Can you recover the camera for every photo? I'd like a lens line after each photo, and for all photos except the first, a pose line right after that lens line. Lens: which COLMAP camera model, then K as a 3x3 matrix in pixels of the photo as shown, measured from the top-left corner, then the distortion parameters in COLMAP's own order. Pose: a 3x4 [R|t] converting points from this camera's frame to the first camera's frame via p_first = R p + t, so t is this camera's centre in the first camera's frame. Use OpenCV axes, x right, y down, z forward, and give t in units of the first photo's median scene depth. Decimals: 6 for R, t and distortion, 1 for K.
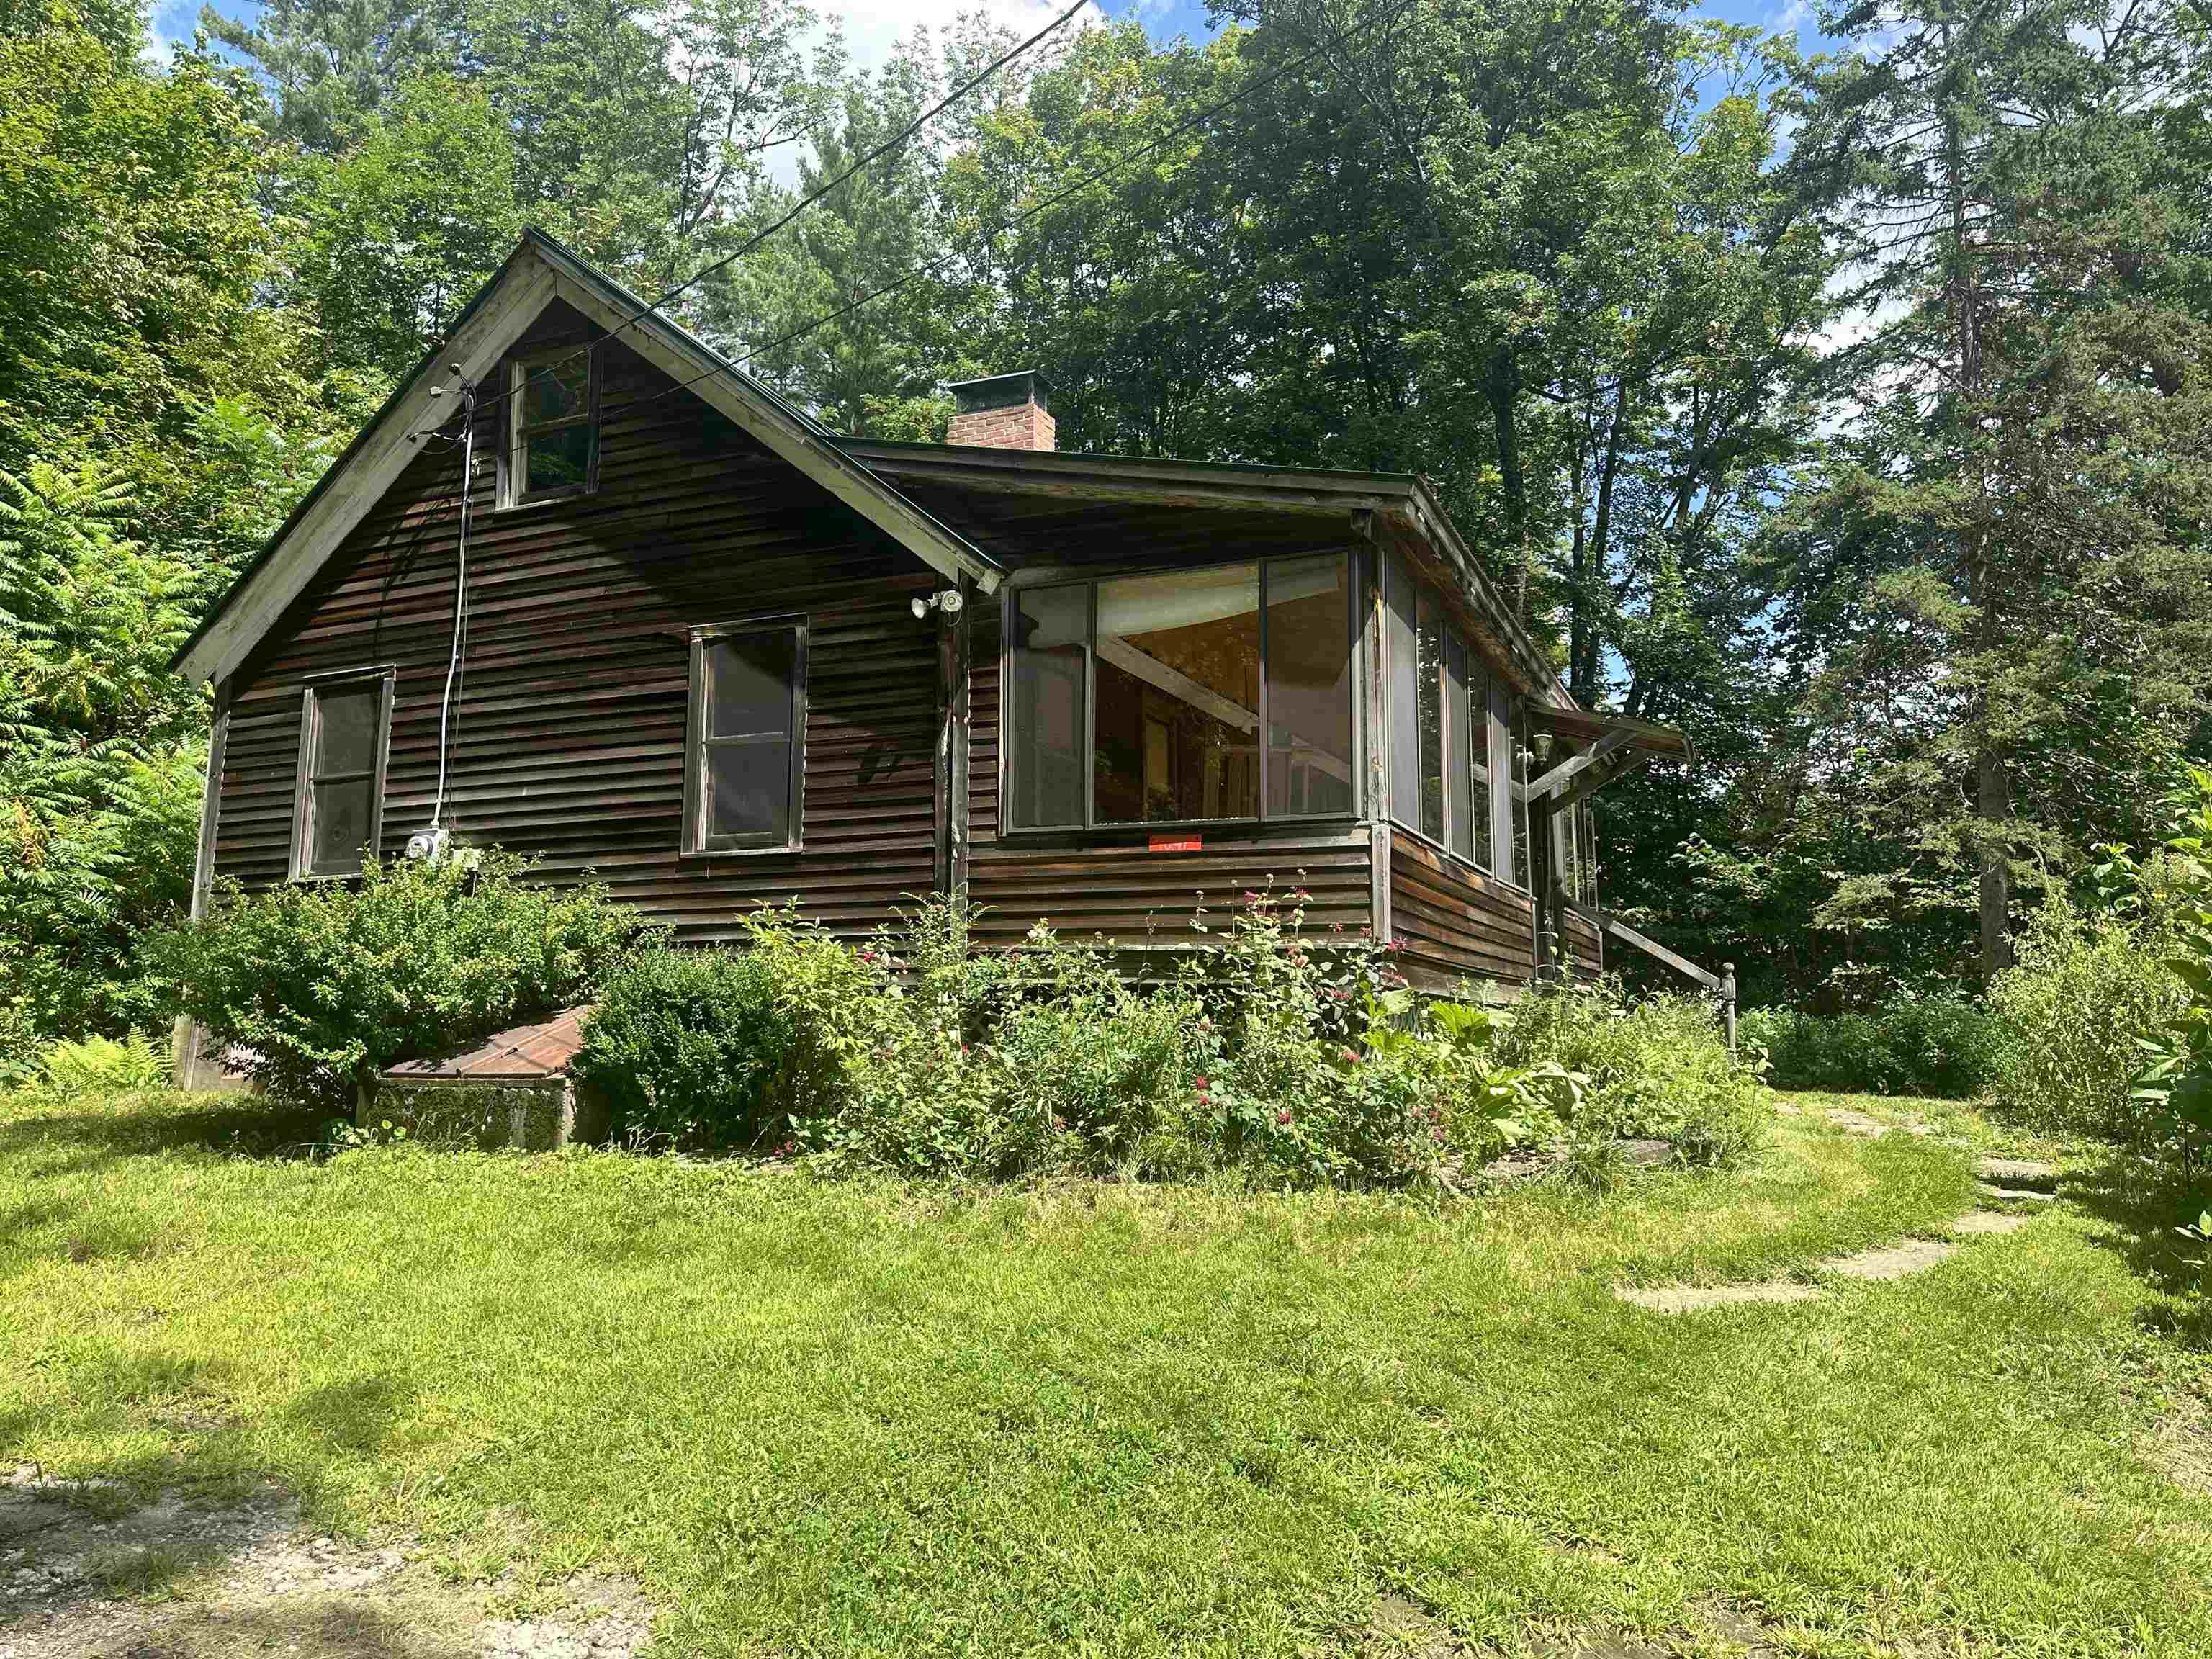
lens RADIAL K [[1545.2, 0, 1118.3], [0, 1545.2, 823.4], [0, 0, 1]] dist [0.117763, -0.169165]
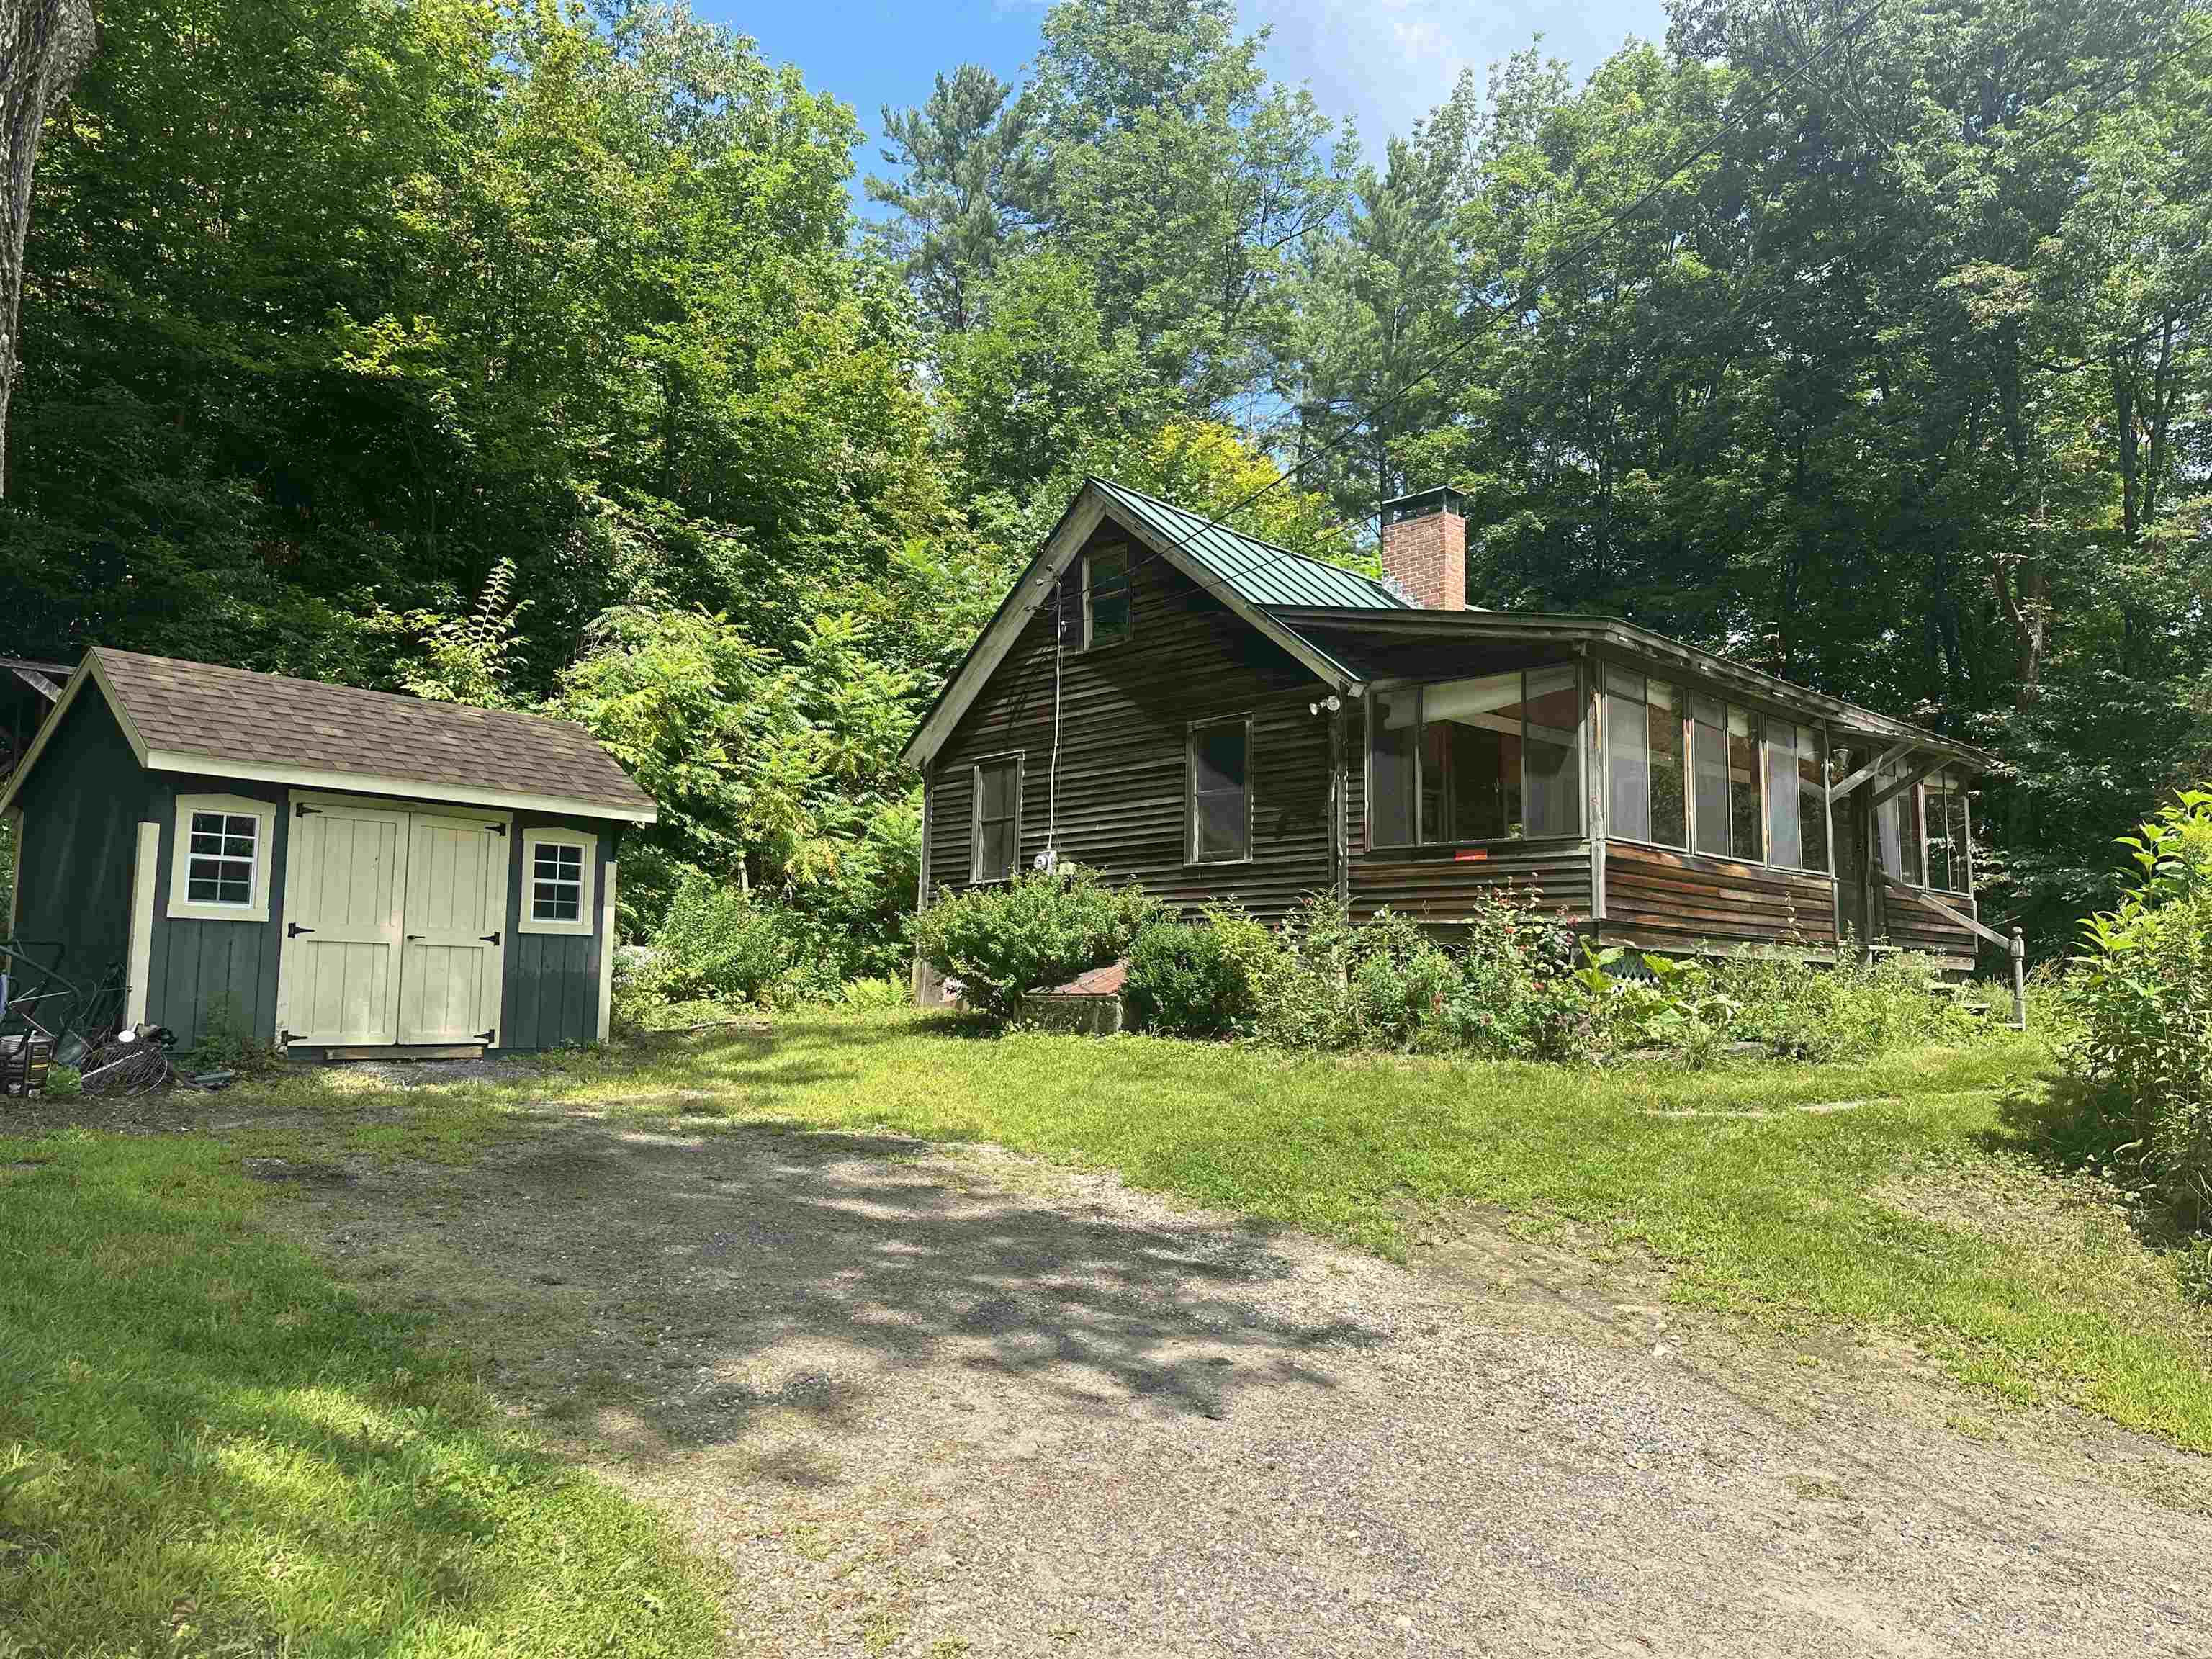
lens RADIAL K [[1535.9, 0, 1104.7], [0, 1535.9, 837.0], [0, 0, 1]] dist [0.092703, -0.117005]
pose [[0.926172, -0.029072, -0.375979, 0.251904], [0.039512, 0.999017, 0.020085, -0.046086], [0.375026, -0.033458, 0.926410, -0.525790]]
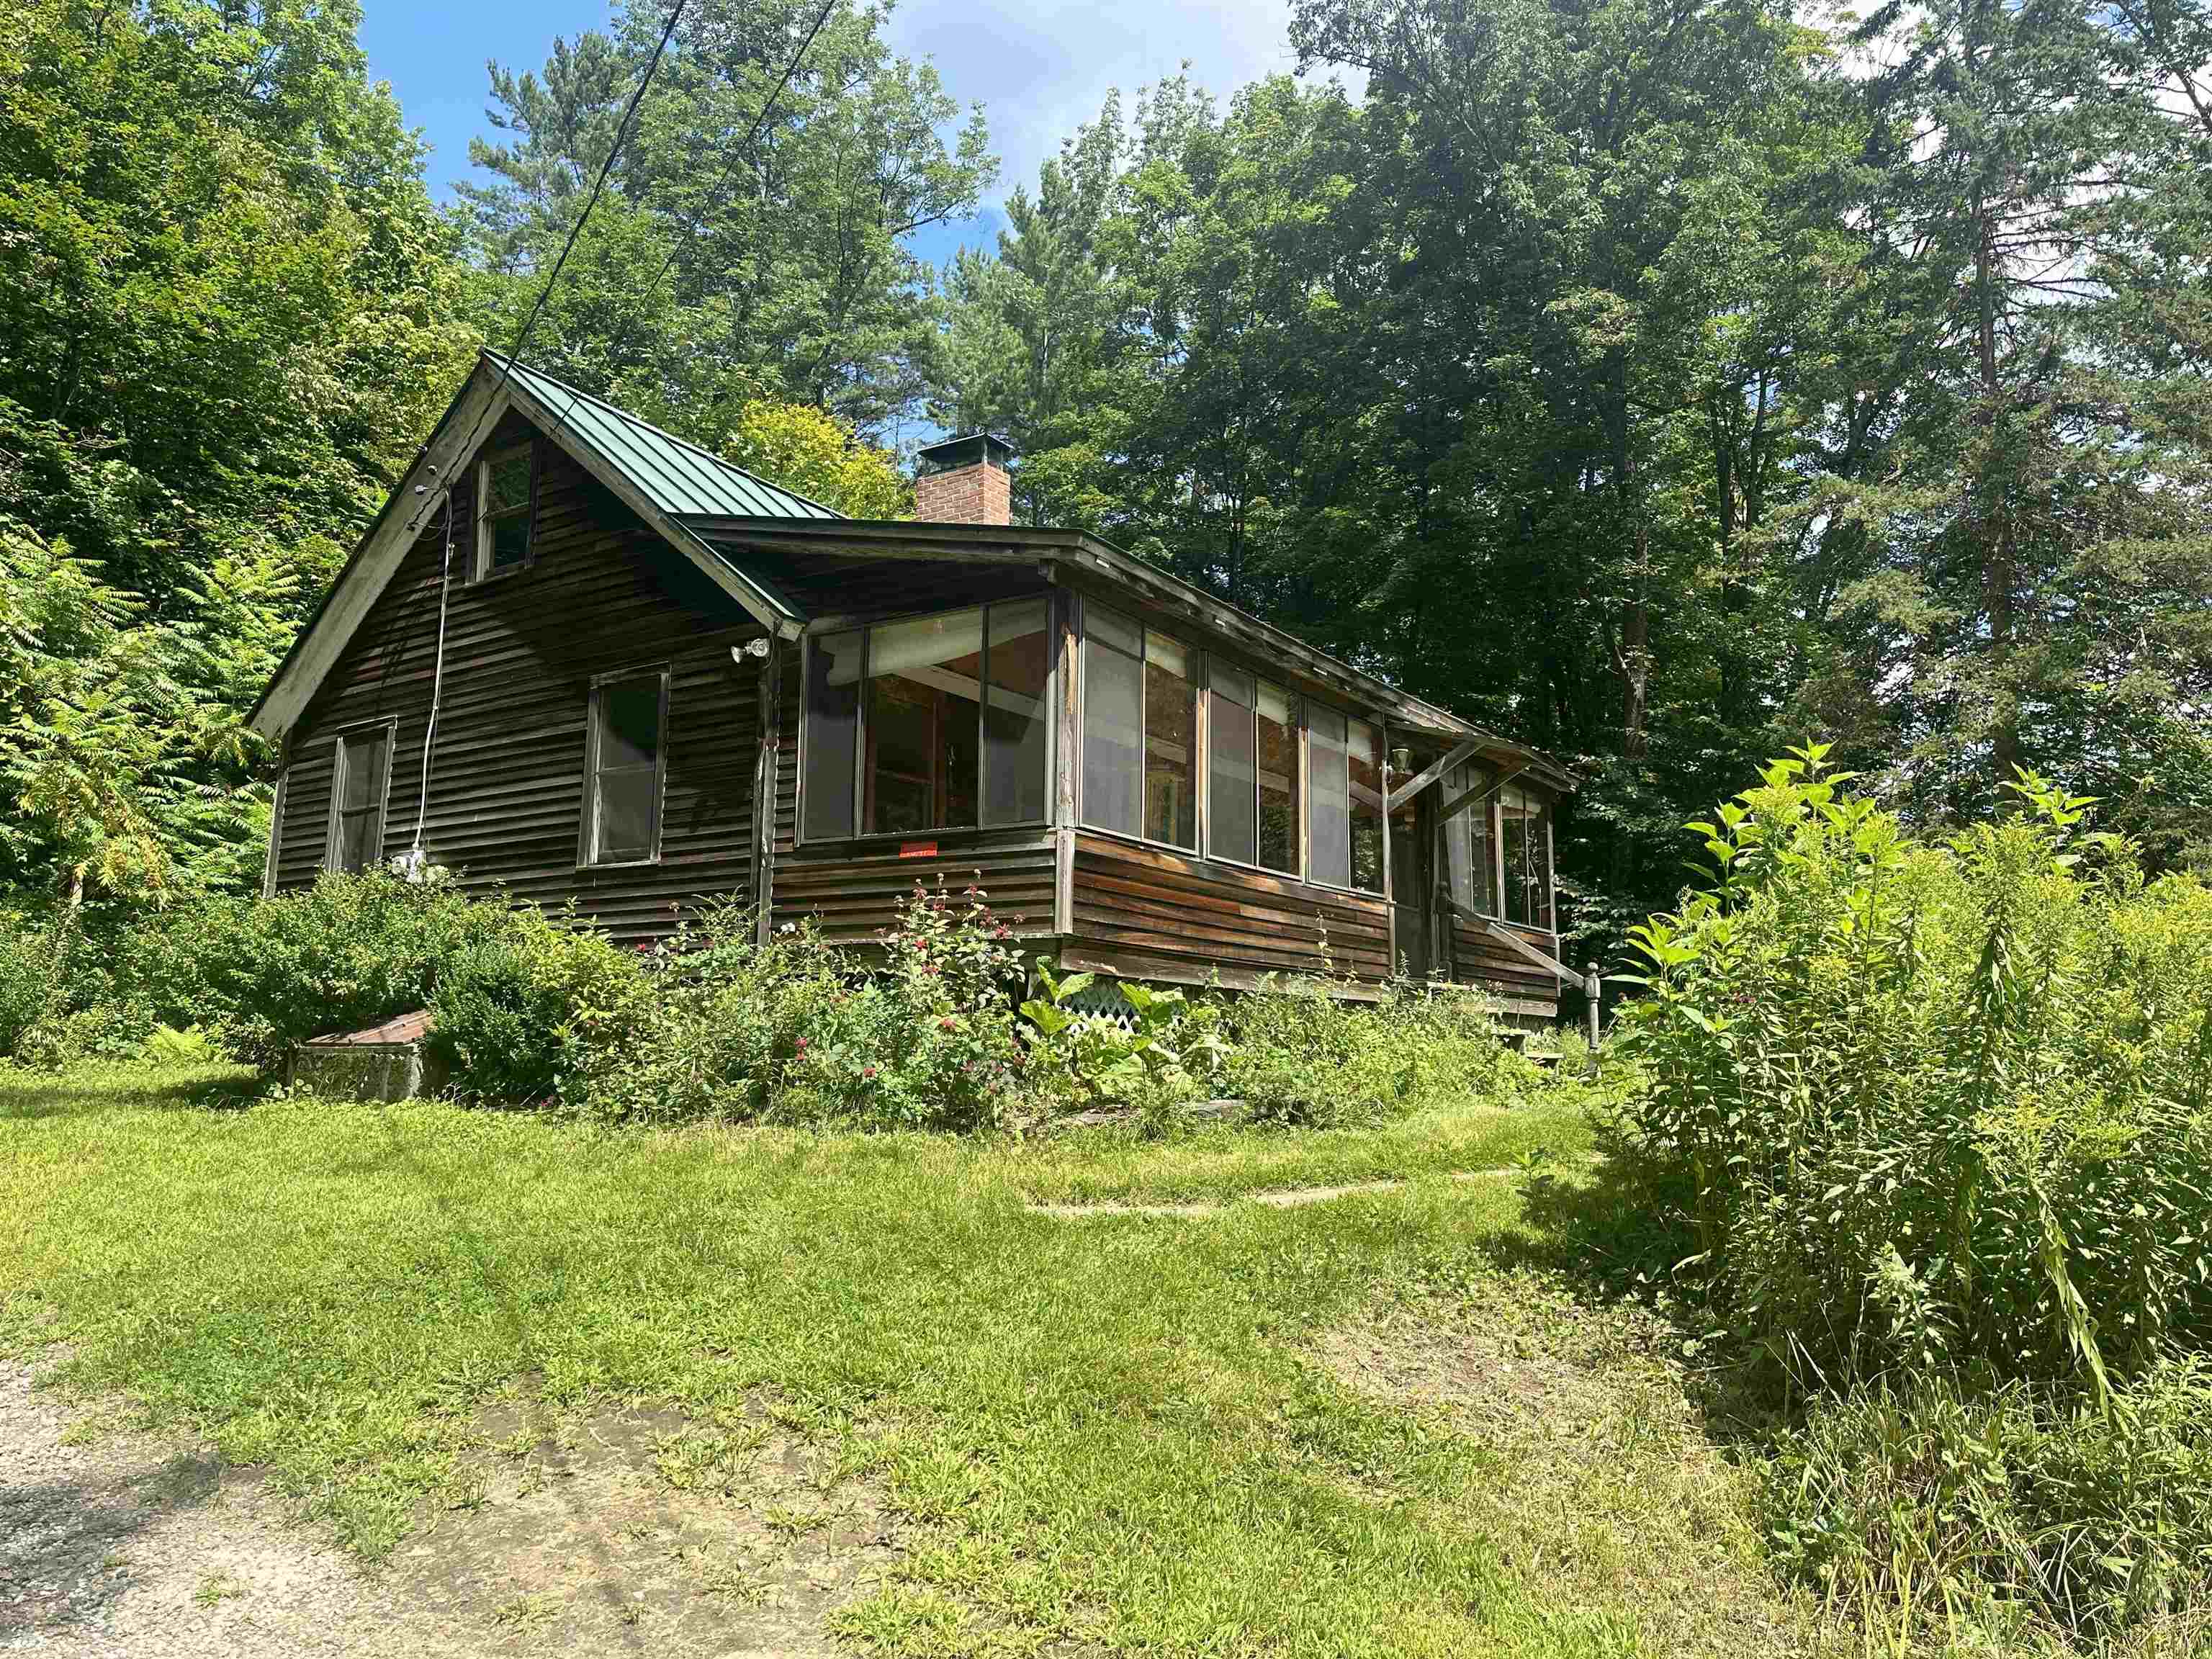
lens RADIAL K [[1524.9, 0, 1106.0], [0, 1524.9, 829.5], [0, 0, 1]] dist [0.196046, -0.351494]
pose [[0.982798, -0.016469, -0.183948, 0.349344], [0.013678, 0.999771, -0.016427, 0.016413], [0.184177, 0.013629, 0.982799, -0.096241]]
